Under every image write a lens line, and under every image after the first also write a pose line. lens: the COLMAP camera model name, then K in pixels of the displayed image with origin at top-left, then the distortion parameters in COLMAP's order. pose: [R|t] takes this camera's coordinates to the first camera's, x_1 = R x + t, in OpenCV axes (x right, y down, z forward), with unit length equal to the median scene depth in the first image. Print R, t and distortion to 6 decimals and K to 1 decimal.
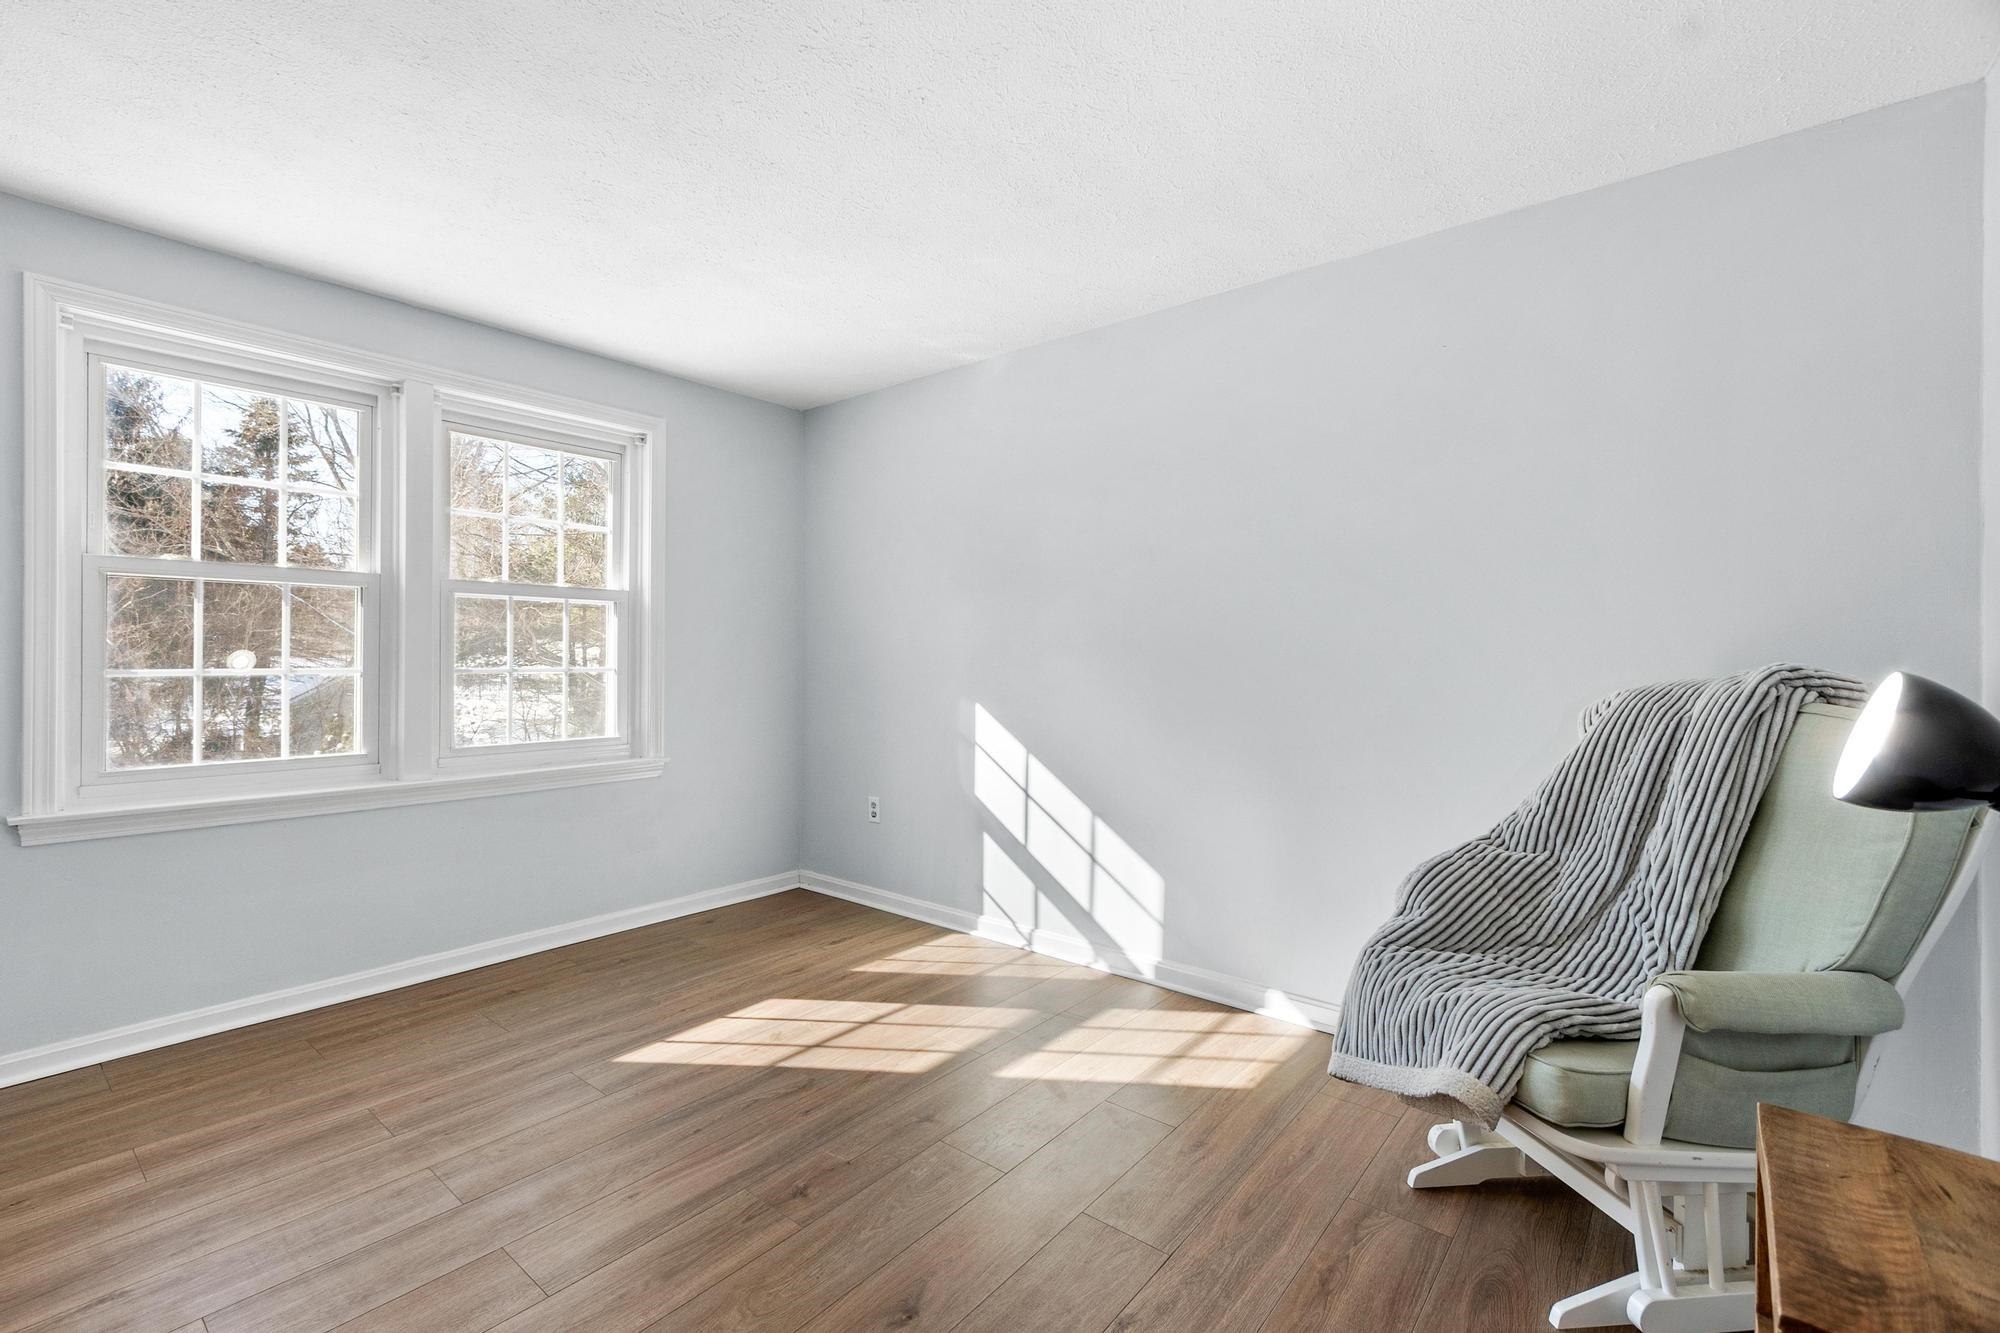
lens RADIAL K [[876.1, 0, 947.3], [0, 876.1, 661.3], [0, 0, 1]] dist [-0.002747, -0.000019]
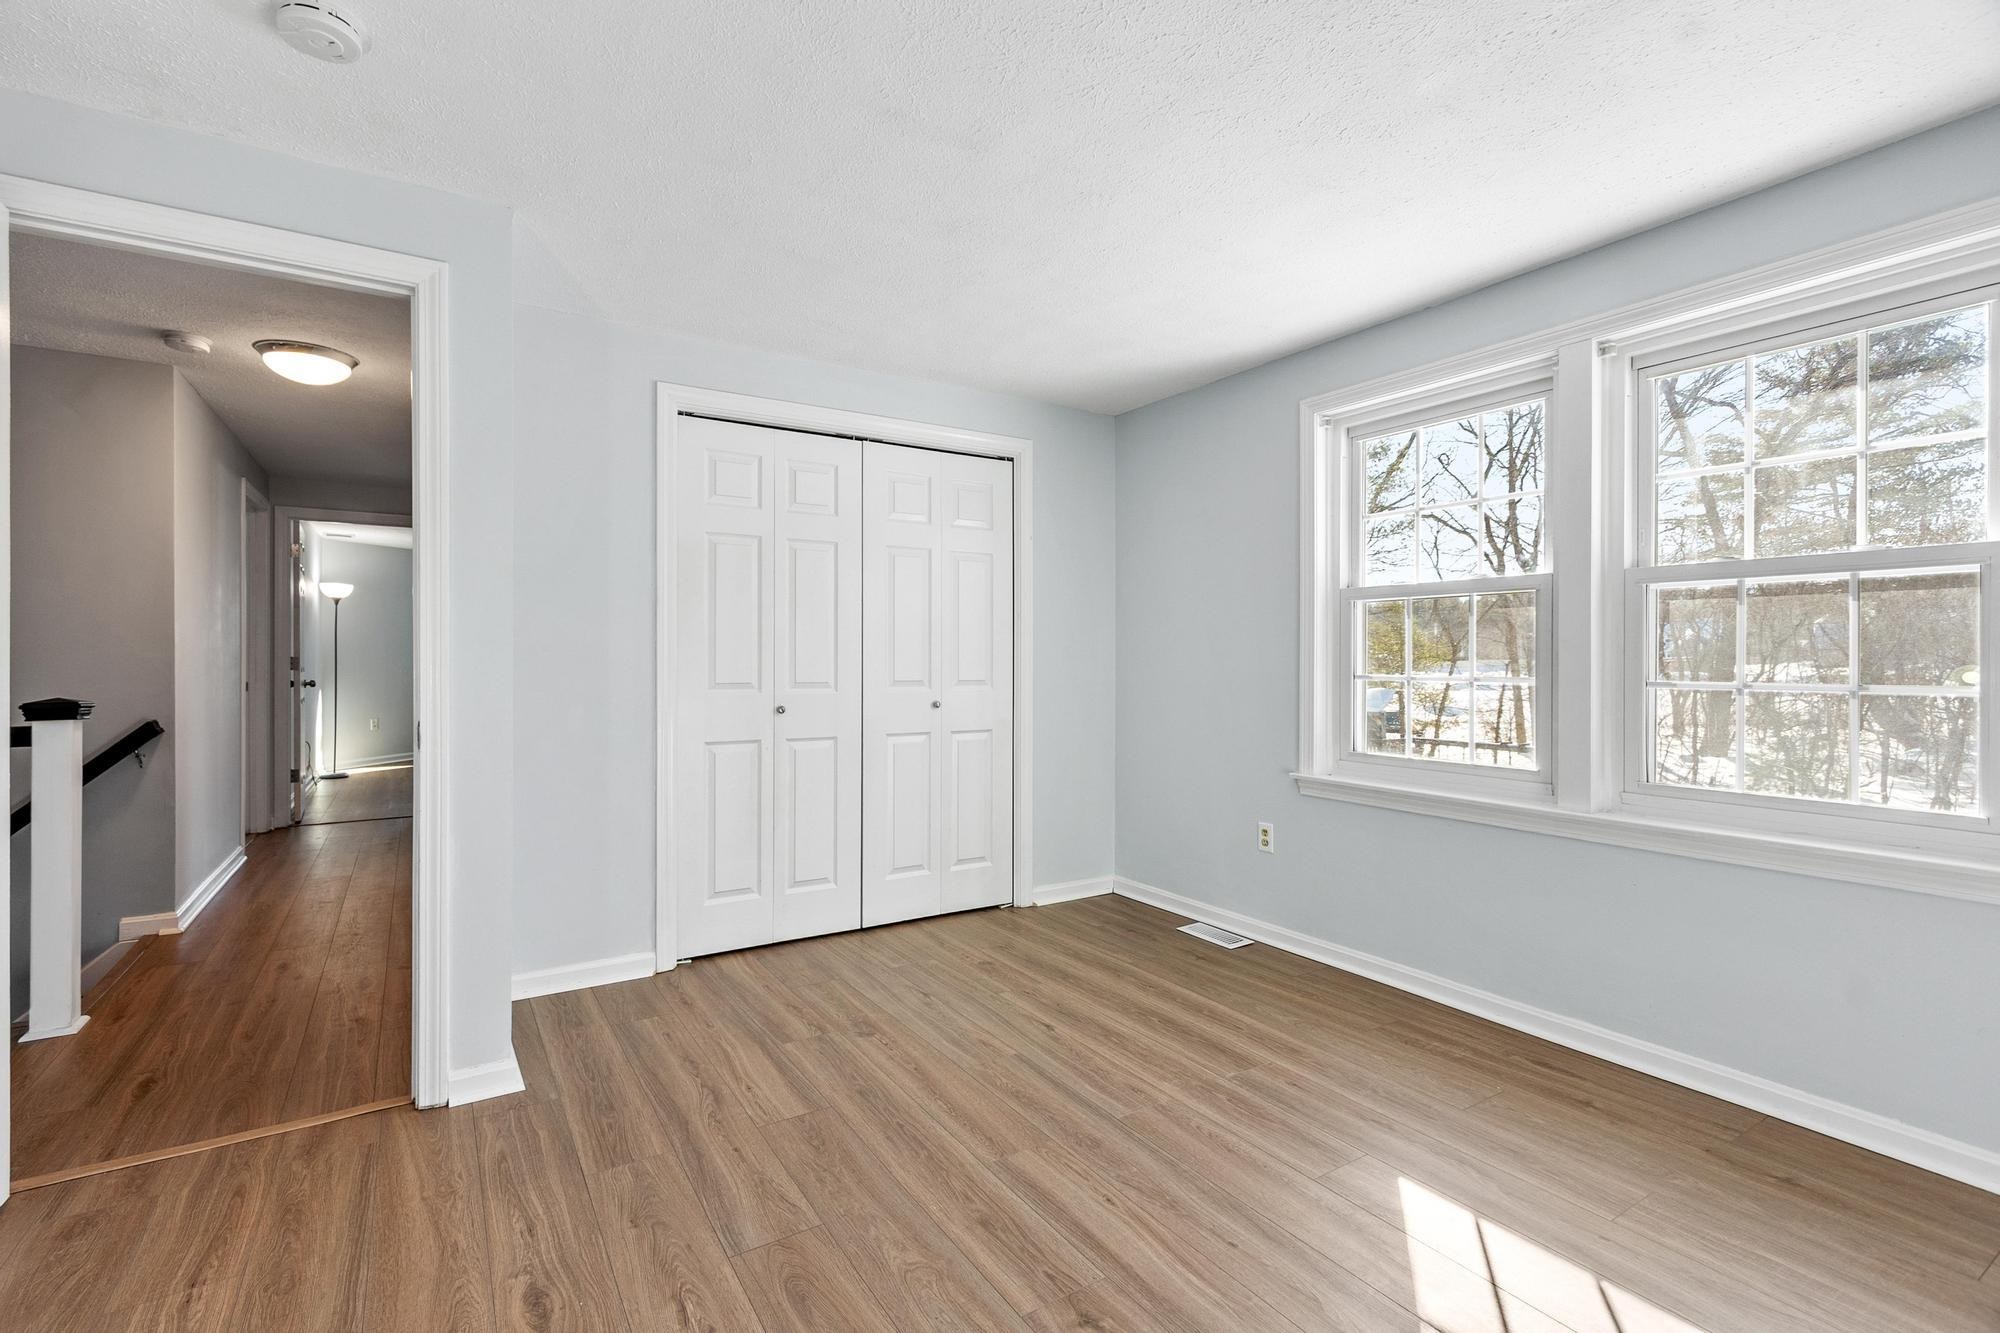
lens RADIAL K [[876.1, 0, 947.3], [0, 876.1, 661.3], [0, 0, 1]] dist [-0.002747, -0.000019]
pose [[-0.311955, 0.001183, -0.950096, 0.455048], [-0.010948, 0.999928, 0.004839, -0.007627], [0.950034, 0.011911, -0.311919, 0.788692]]
